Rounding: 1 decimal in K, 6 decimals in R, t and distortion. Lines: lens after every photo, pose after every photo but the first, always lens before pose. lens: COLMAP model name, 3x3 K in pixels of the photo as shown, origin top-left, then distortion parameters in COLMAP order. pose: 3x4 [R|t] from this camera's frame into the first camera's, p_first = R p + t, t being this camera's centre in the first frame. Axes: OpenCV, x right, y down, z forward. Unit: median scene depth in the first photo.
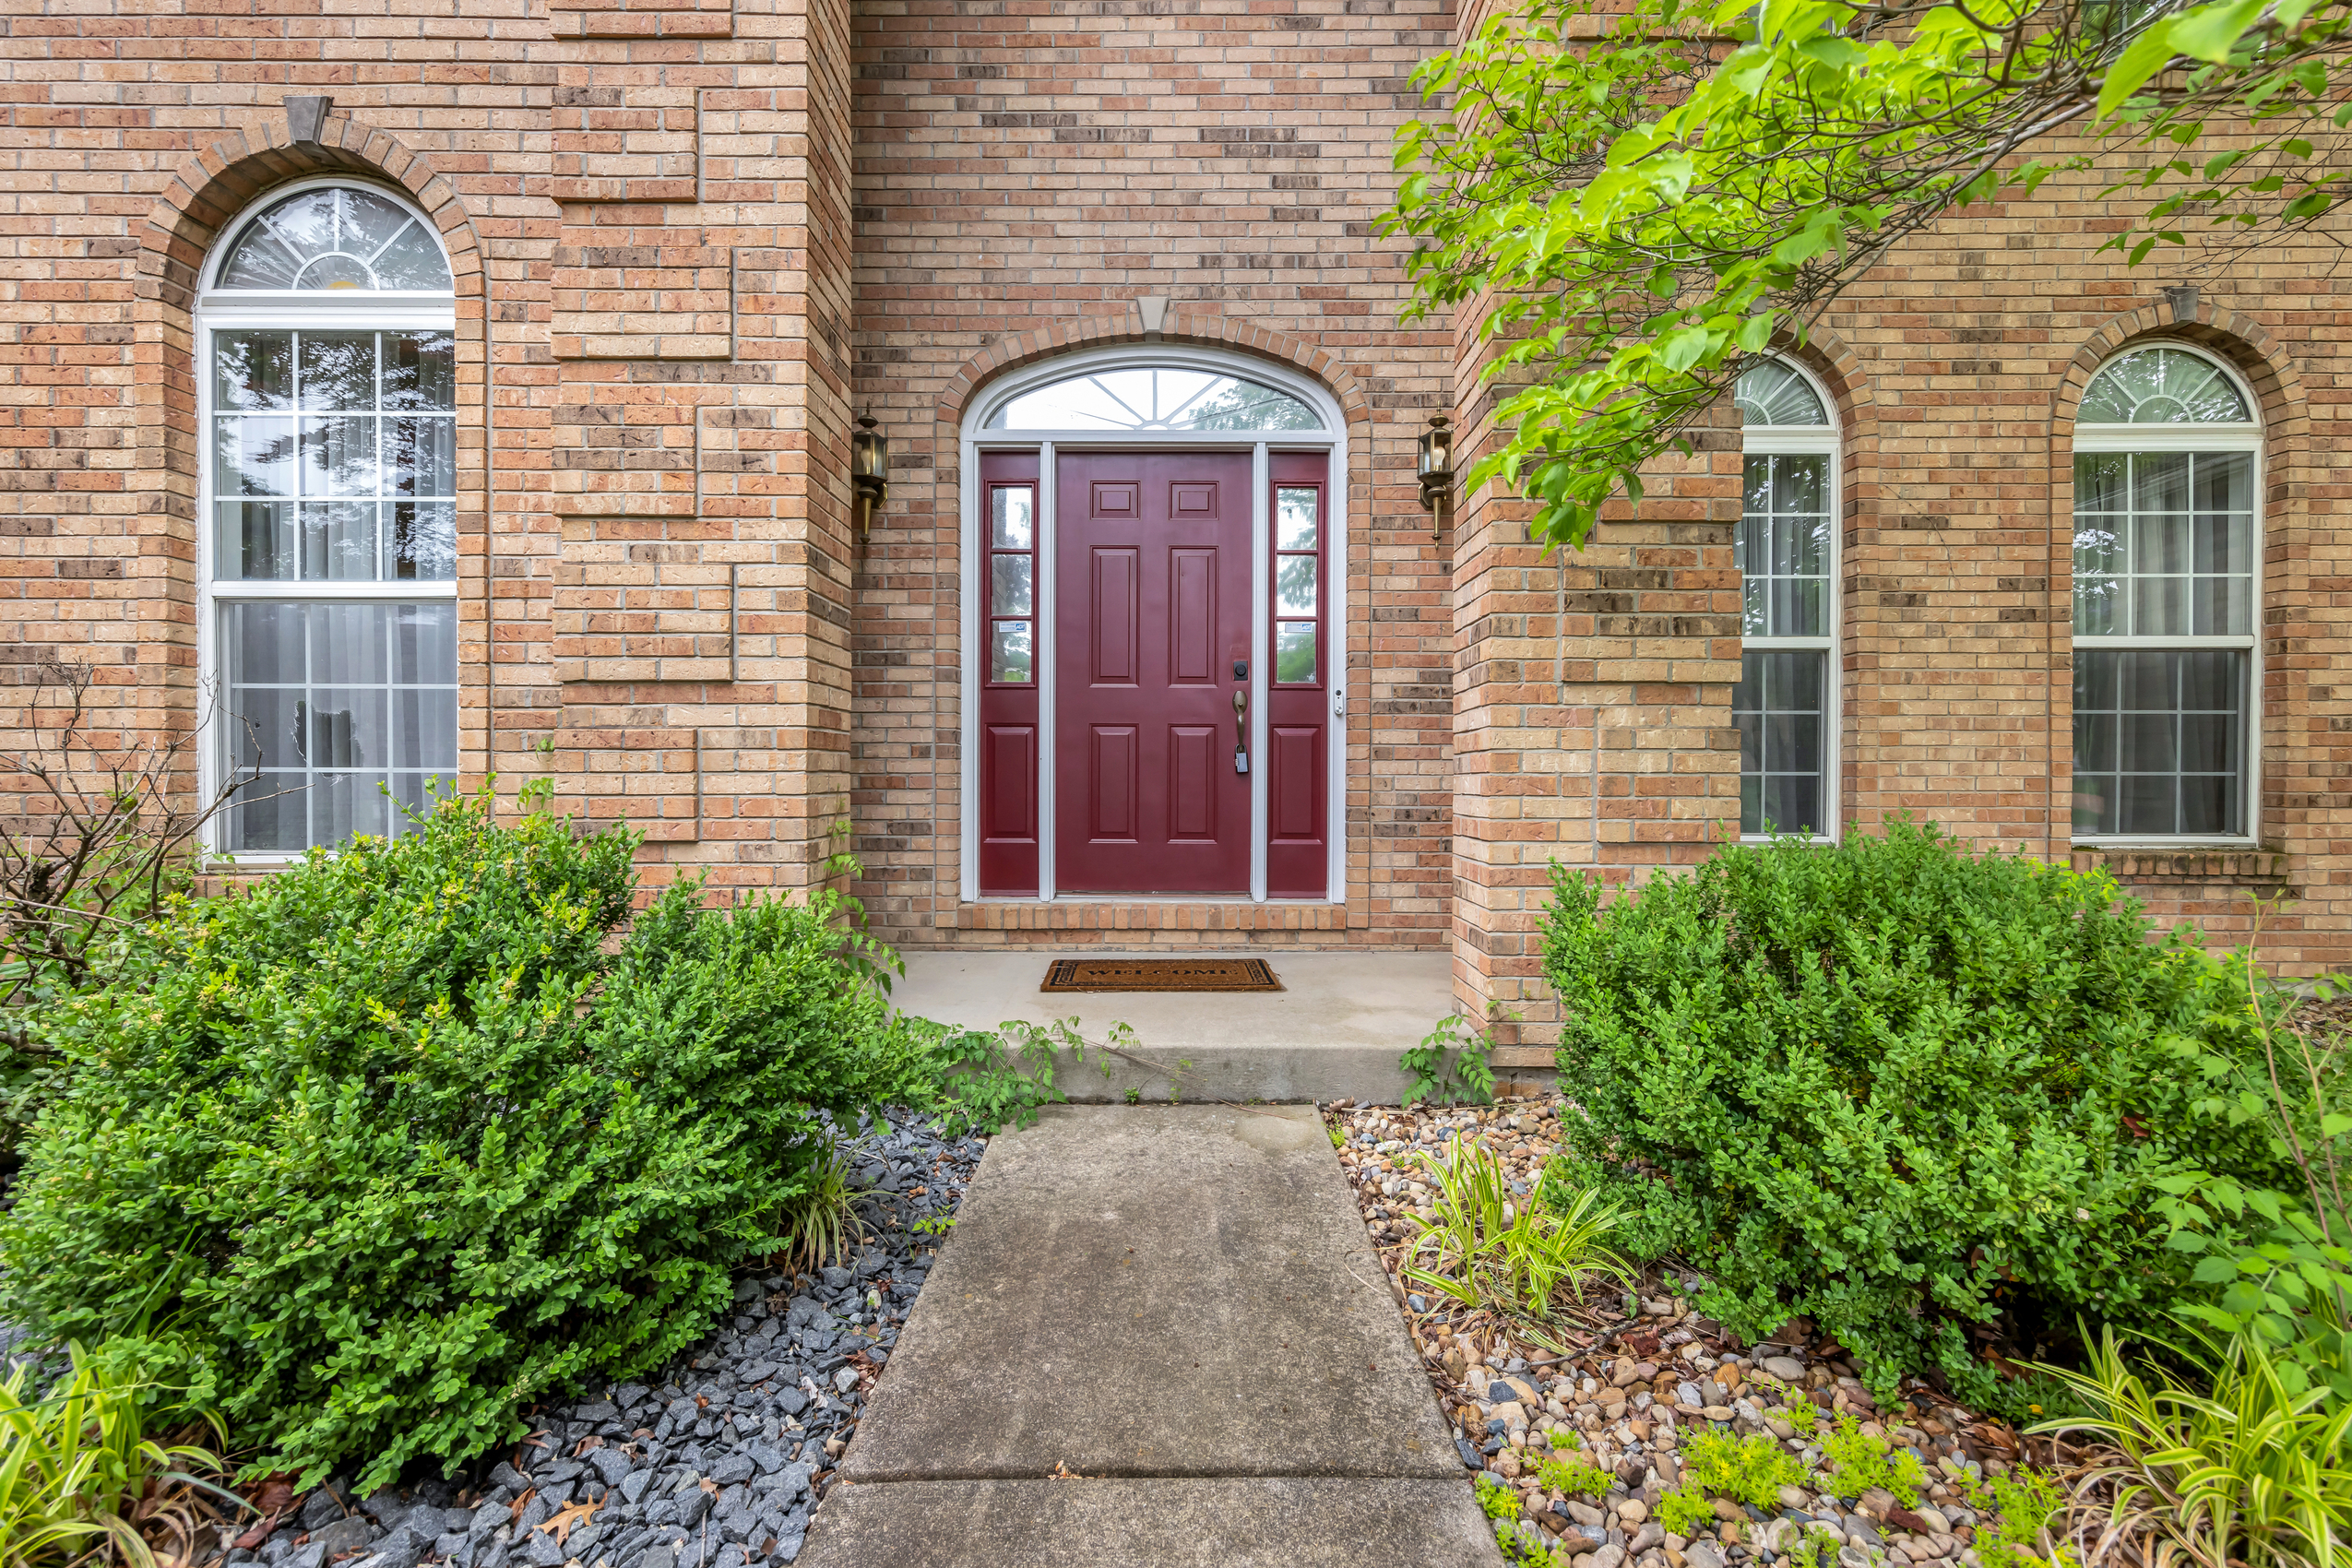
lens RADIAL K [[1056.6, 0, 1176.0], [0, 1056.6, 784.0], [0, 0, 1]] dist [-0.000984, -0.000014]
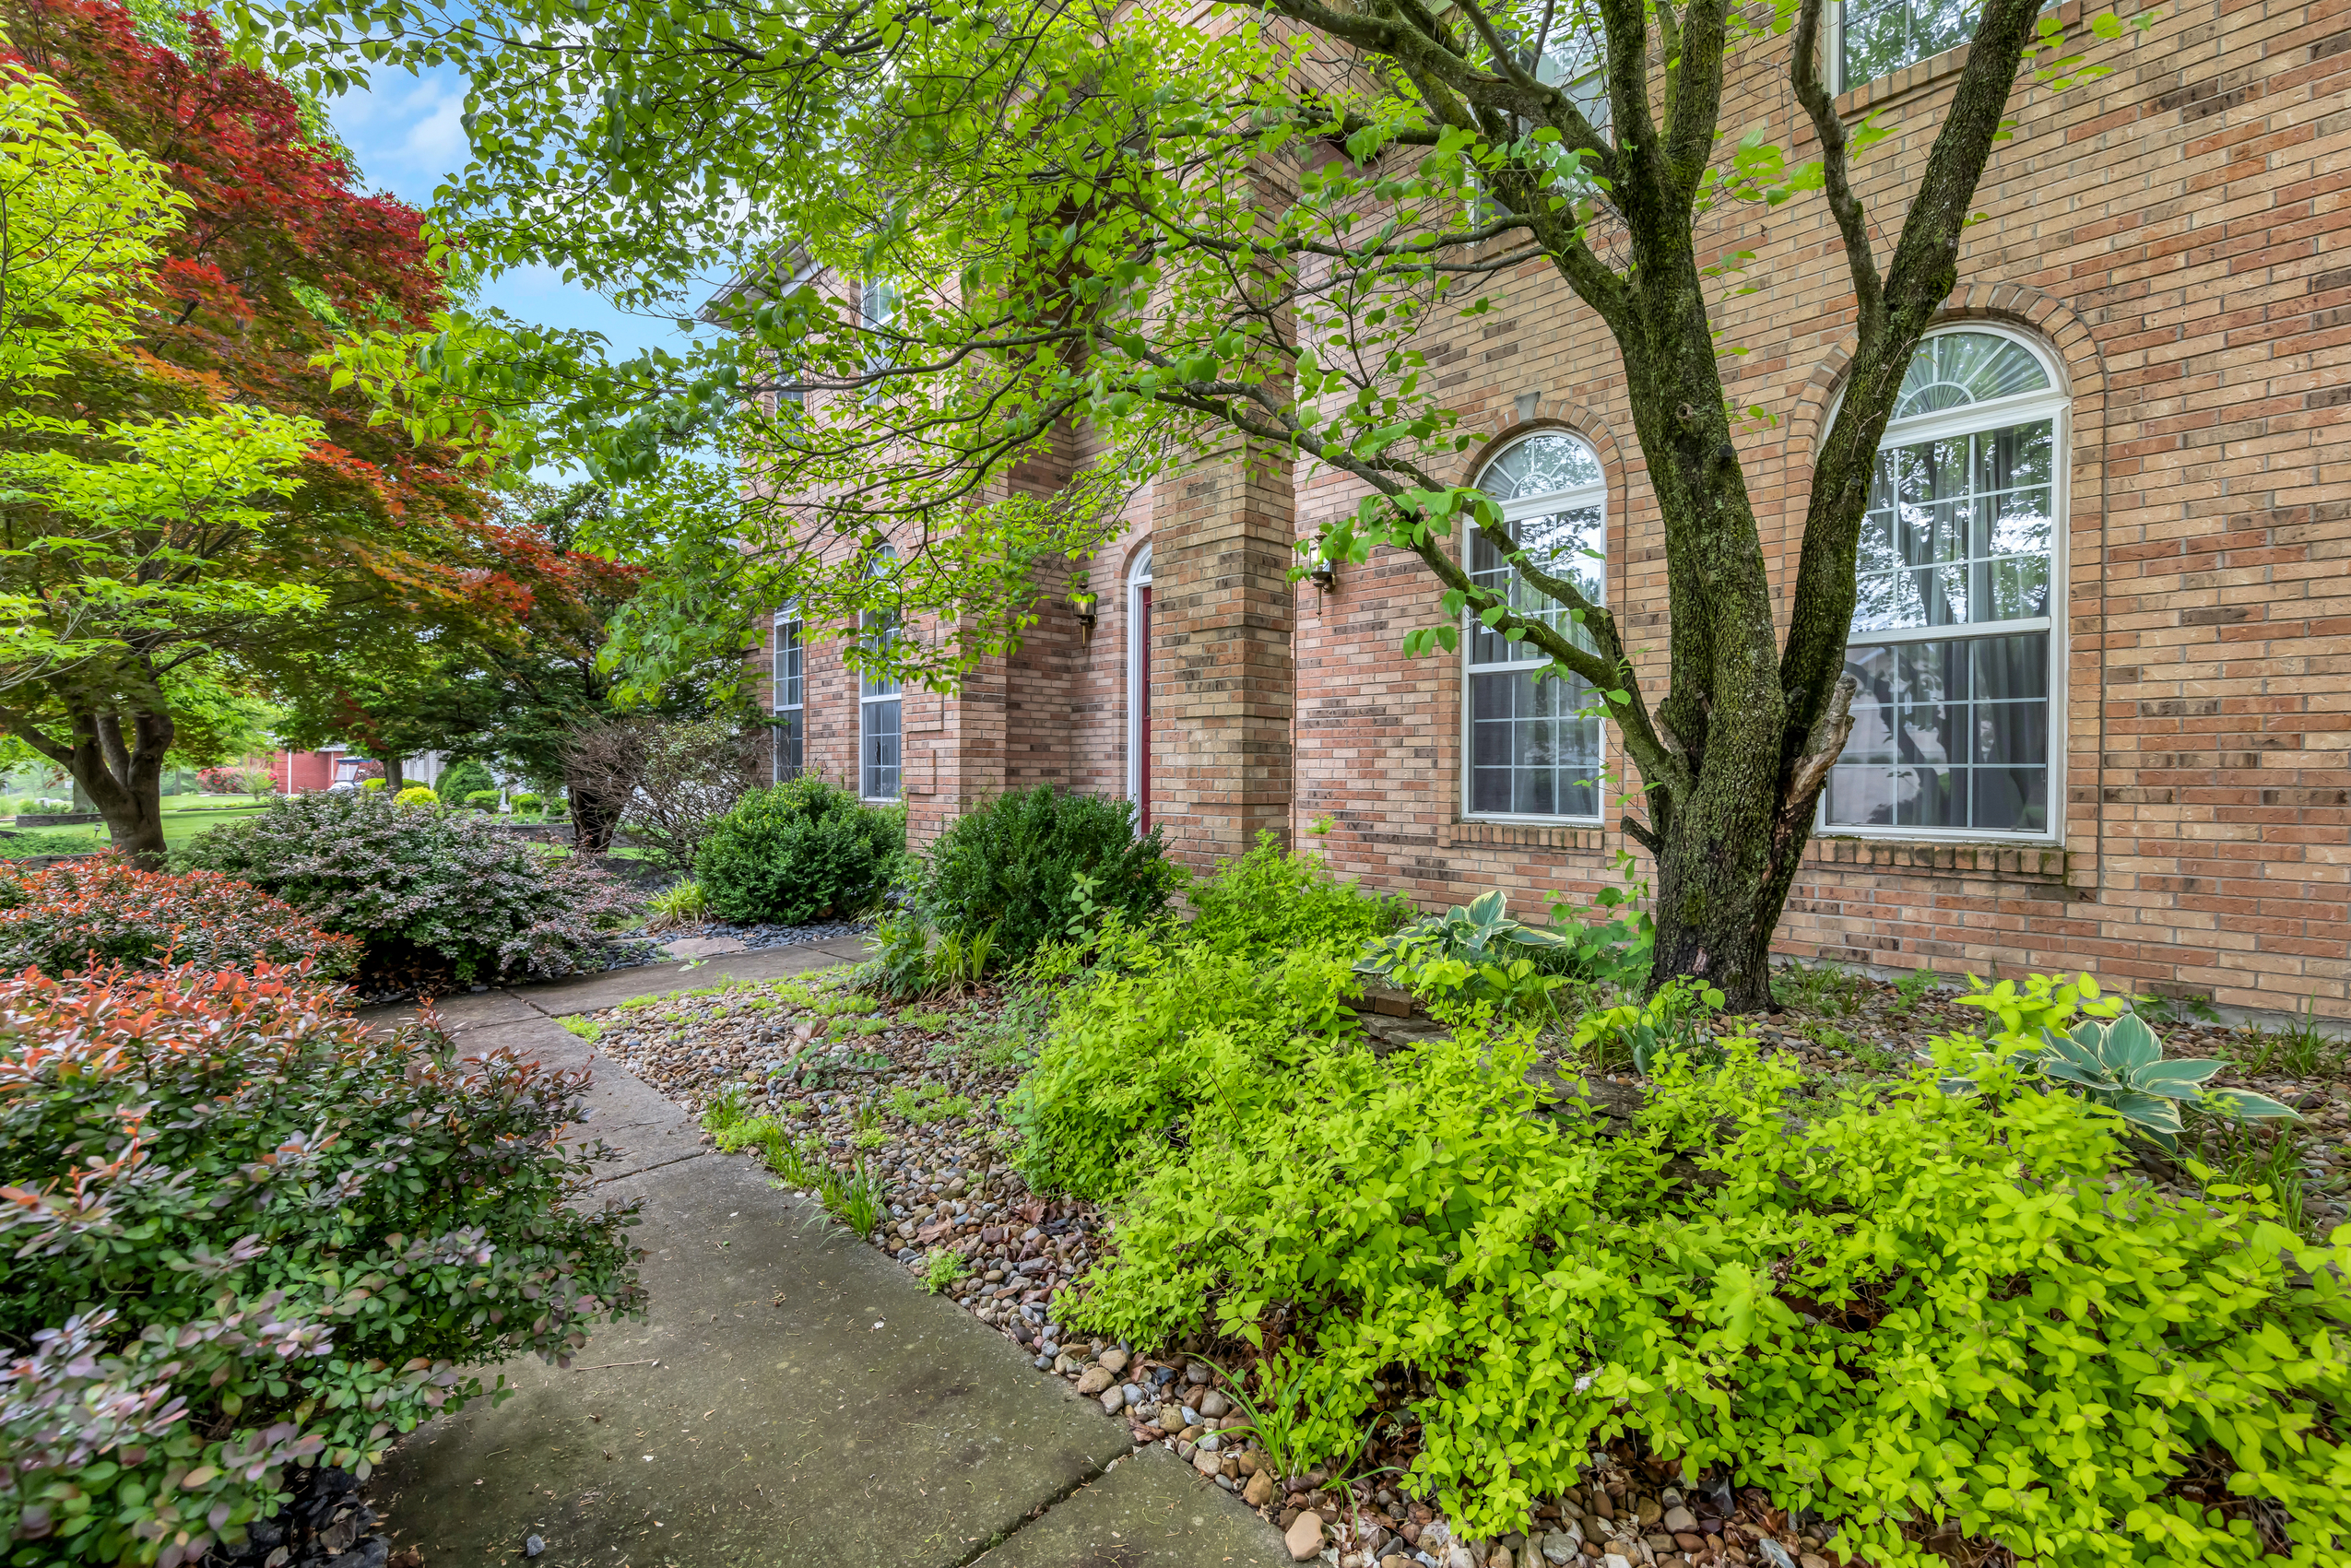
lens RADIAL K [[1056.1, 0, 1175.5], [0, 1056.1, 784.0], [0, 0, 1]] dist [-0.000984, -0.000014]
pose [[0.673958, 0.010175, -0.738699, 1.201417], [-0.009362, 0.999942, 0.005231, 0.008917], [0.738710, 0.003390, 0.674015, -0.197768]]
